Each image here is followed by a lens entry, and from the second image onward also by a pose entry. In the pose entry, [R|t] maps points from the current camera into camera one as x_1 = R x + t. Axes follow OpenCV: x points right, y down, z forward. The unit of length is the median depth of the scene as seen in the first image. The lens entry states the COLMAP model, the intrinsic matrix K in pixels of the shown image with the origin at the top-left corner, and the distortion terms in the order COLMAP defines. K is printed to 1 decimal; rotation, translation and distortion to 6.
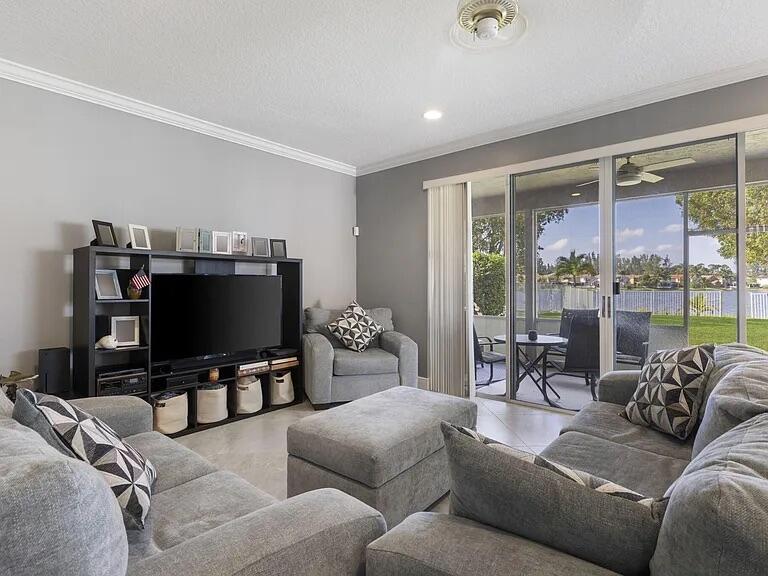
lens RADIAL K [[403.7, 0, 387.7], [0, 403.7, 286.2], [0, 0, 1]] dist [-0.001004, -0.001566]
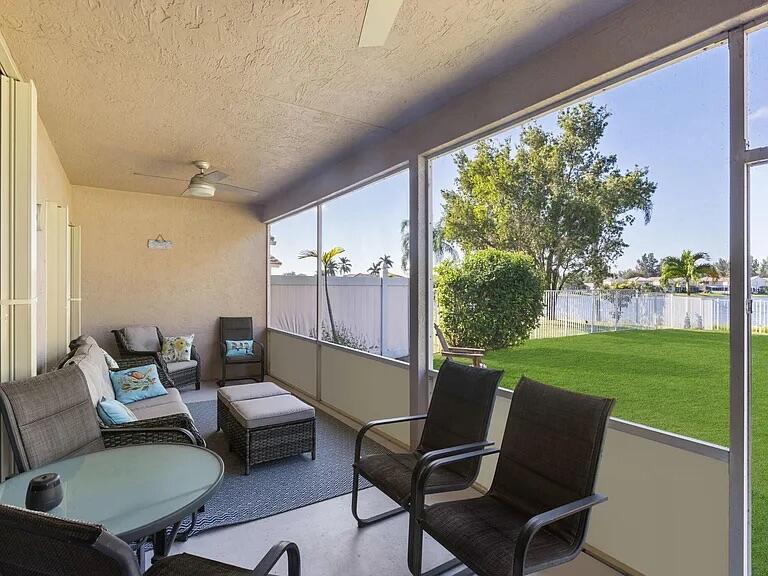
lens RADIAL K [[403.7, 0, 387.7], [0, 403.7, 286.2], [0, 0, 1]] dist [-0.001004, -0.001566]
pose [[0.973008, -0.003768, -0.230739, 0.082325], [0.000709, 0.999911, -0.013340, -0.005586], [0.230769, 0.012817, 0.972924, 0.097650]]
